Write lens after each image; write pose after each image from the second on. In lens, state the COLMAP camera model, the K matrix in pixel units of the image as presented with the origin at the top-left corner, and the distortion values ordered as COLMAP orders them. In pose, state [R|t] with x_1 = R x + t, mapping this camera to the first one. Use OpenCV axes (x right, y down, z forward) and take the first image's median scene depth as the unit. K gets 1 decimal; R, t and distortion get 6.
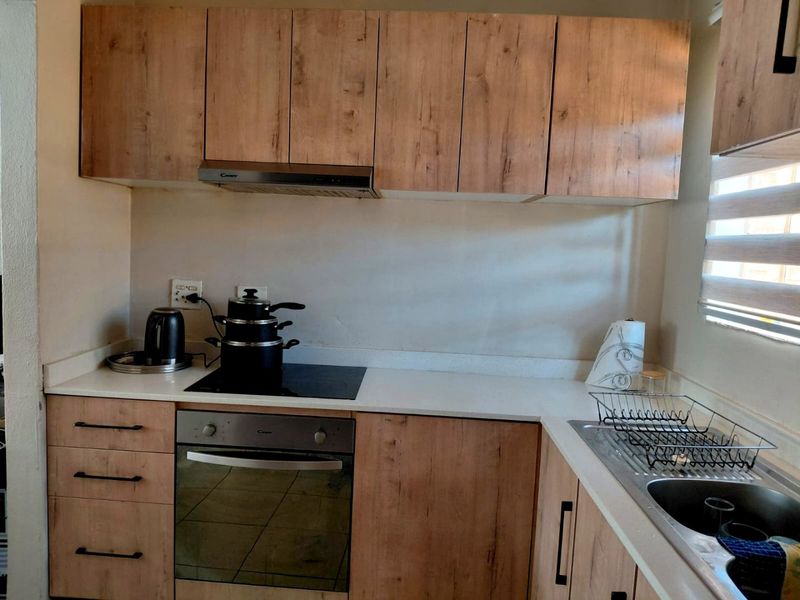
lens RADIAL K [[596.6, 0, 395.4], [0, 596.6, 295.3], [0, 0, 1]] dist [0.054390, -0.104417]
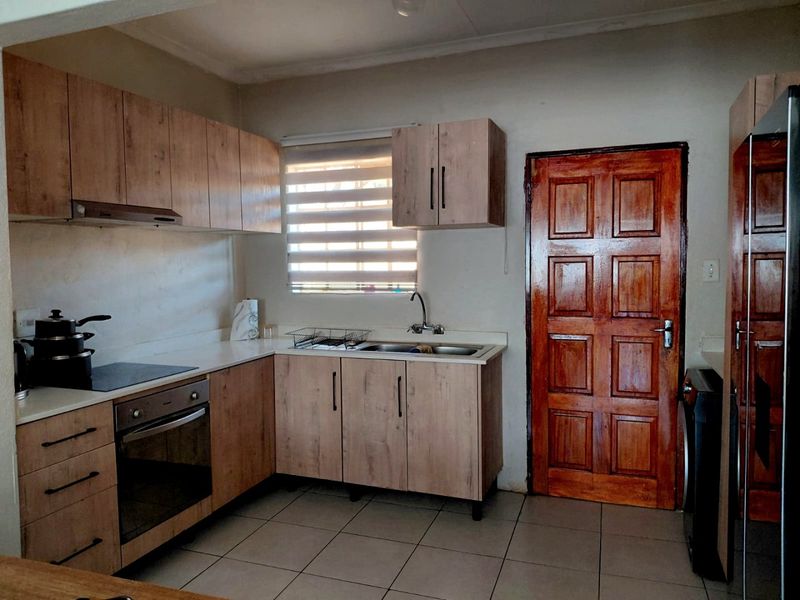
lens RADIAL K [[596.6, 0, 385.3], [0, 596.6, 294.1], [0, 0, 1]] dist [0.054390, -0.104417]
pose [[0.314004, -0.100212, 0.944118, -1.282114], [0.109152, 0.991631, 0.068952, -0.057829], [-0.943126, 0.081401, 0.322314, 0.059501]]
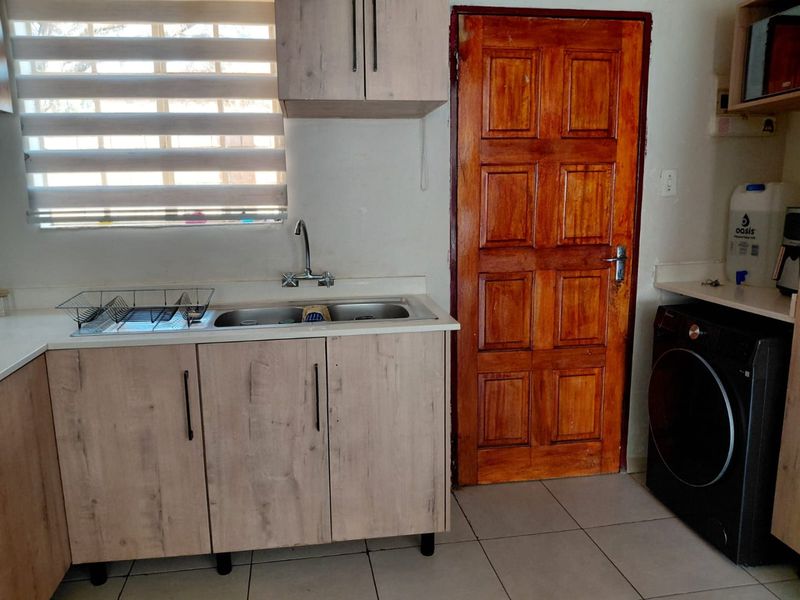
lens RADIAL K [[596.6, 0, 376.6], [0, 596.6, 296.5], [0, 0, 1]] dist [0.054390, -0.104417]
pose [[-0.195883, -0.214946, 0.956780, -0.685283], [0.089903, 0.967636, 0.235791, -0.040731], [-0.976497, 0.132205, -0.170219, 0.600961]]
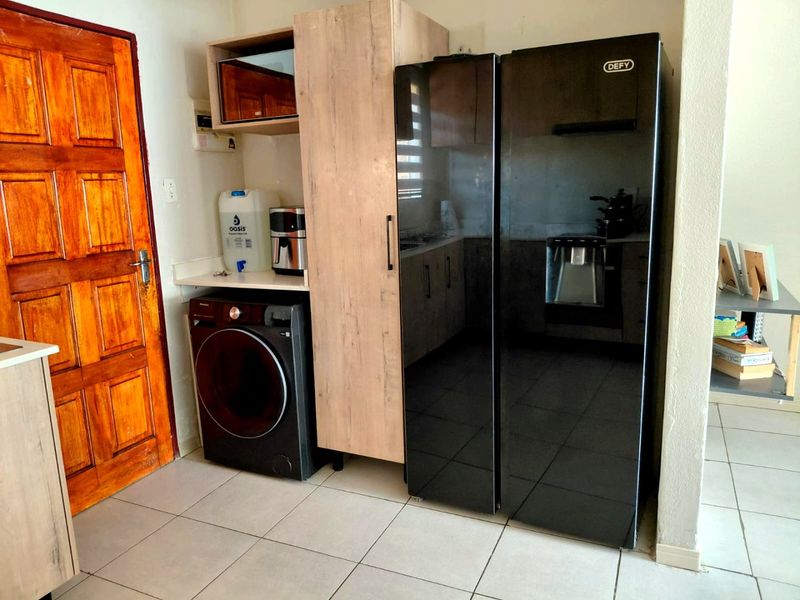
lens RADIAL K [[596.6, 0, 400.5], [0, 596.6, 294.9], [0, 0, 1]] dist [0.054390, -0.104417]
pose [[-0.929808, -0.087795, 0.357419, -0.576159], [0.014928, 0.961336, 0.274973, -0.062980], [-0.367741, 0.261008, -0.892548, 0.879631]]
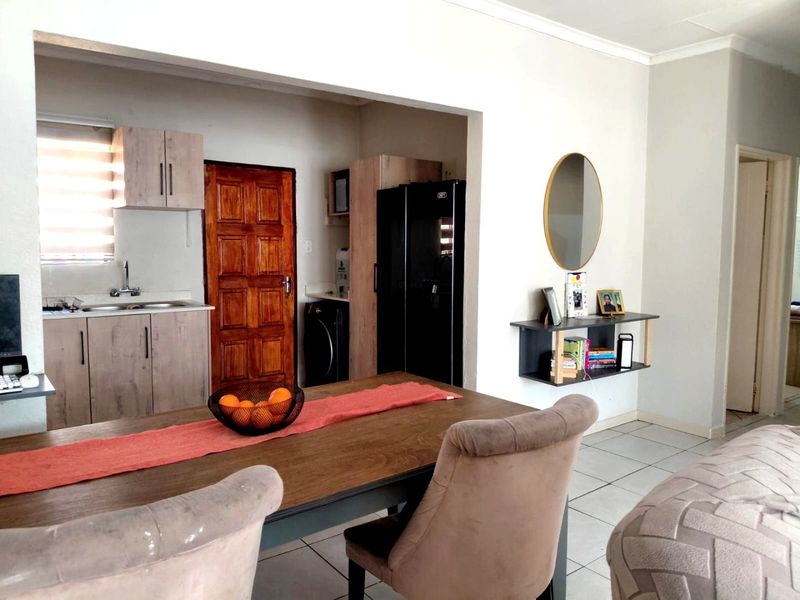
lens RADIAL K [[596.6, 0, 403.7], [0, 596.6, 300.8], [0, 0, 1]] dist [0.054390, -0.104417]
pose [[-0.644244, -0.125645, 0.754429, -1.857683], [0.026021, 0.982242, 0.185806, -0.164085], [-0.764378, 0.139335, -0.629534, 1.141463]]
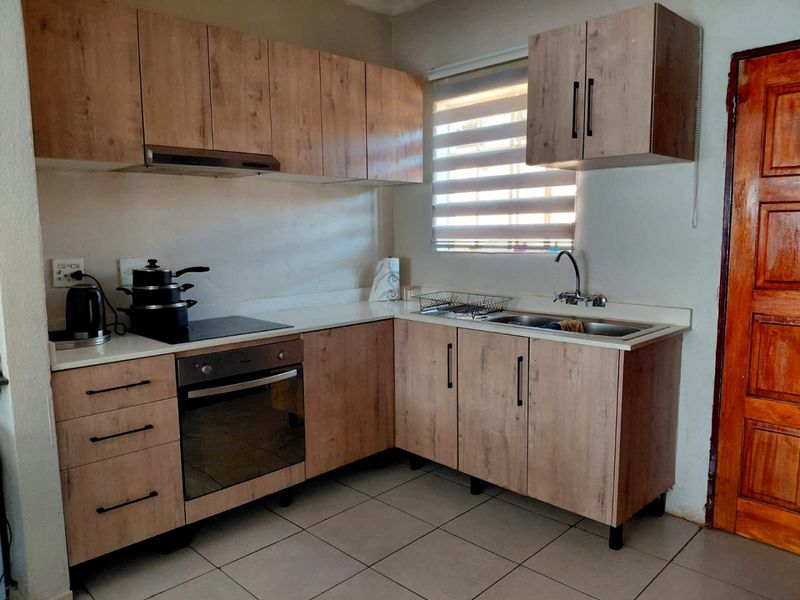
lens RADIAL K [[596.6, 0, 390.5], [0, 596.6, 307.8], [0, 0, 1]] dist [0.054390, -0.104417]
pose [[0.679317, -0.147606, 0.718847, -0.883775], [0.104640, 0.989036, 0.104201, 0.009949], [-0.726347, 0.004435, 0.687314, -0.118804]]
